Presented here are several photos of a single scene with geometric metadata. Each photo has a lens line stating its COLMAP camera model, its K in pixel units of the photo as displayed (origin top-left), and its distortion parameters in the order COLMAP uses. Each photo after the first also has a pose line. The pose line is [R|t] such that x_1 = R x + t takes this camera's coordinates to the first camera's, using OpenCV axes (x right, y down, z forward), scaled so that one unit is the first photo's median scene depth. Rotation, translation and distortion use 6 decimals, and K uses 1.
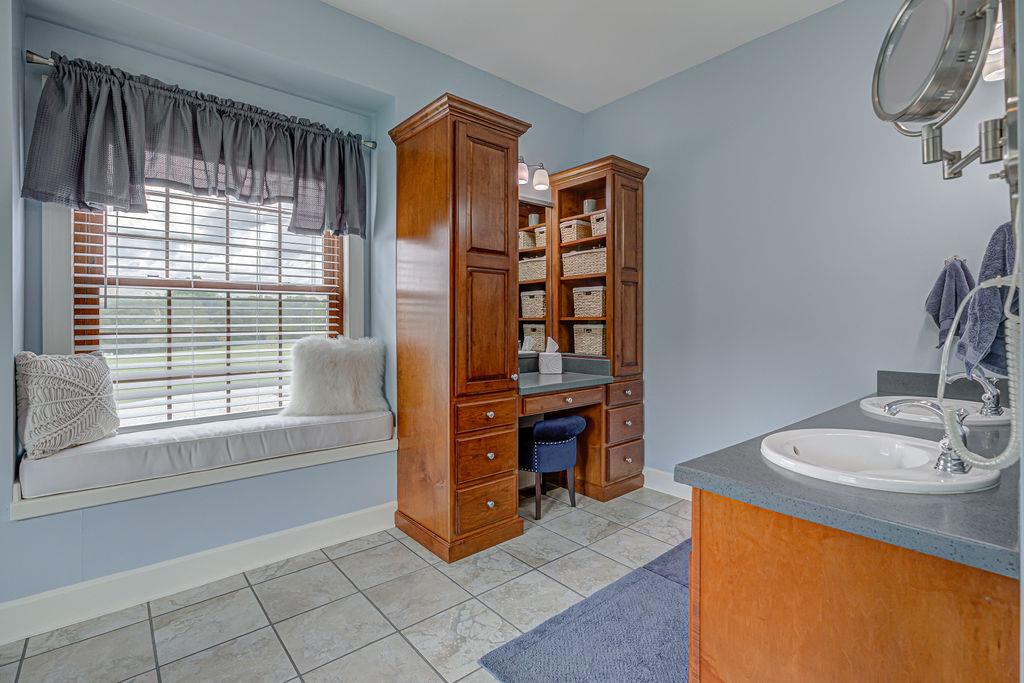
lens RADIAL K [[473.1, 0, 501.5], [0, 473.1, 317.7], [0, 0, 1]] dist [0.005776, 0.000045]
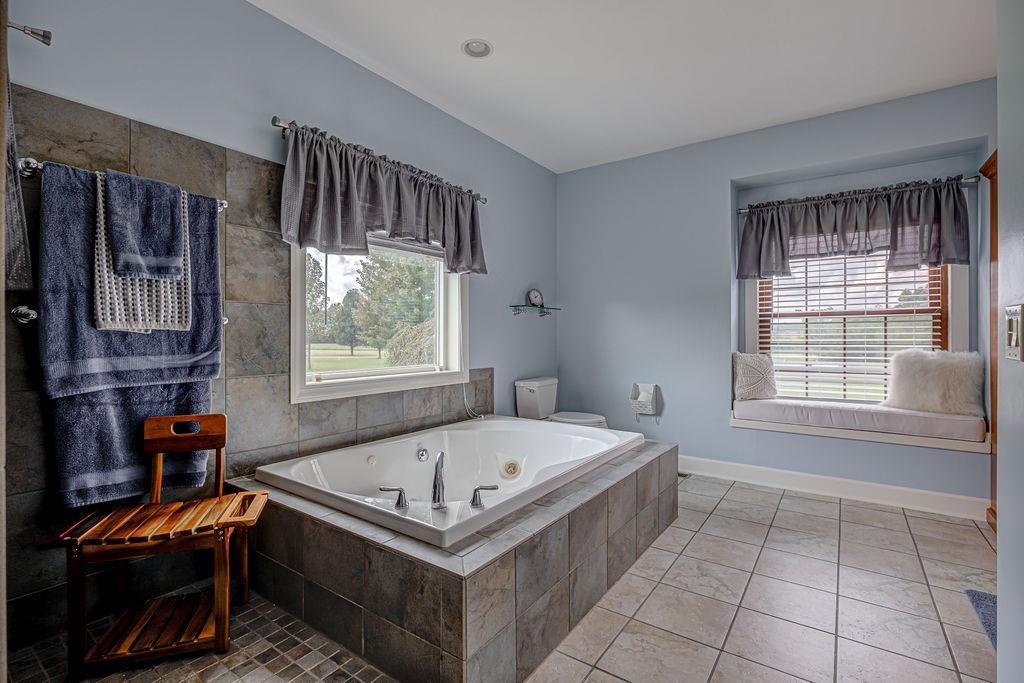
lens RADIAL K [[473.1, 0, 513.0], [0, 473.1, 340.0], [0, 0, 1]] dist [0.005776, 0.000045]
pose [[0.225883, 0.001856, -0.974153, 0.677506], [0.001720, 0.999996, 0.002304, 0.011377], [0.974153, -0.002196, 0.225879, -0.370729]]
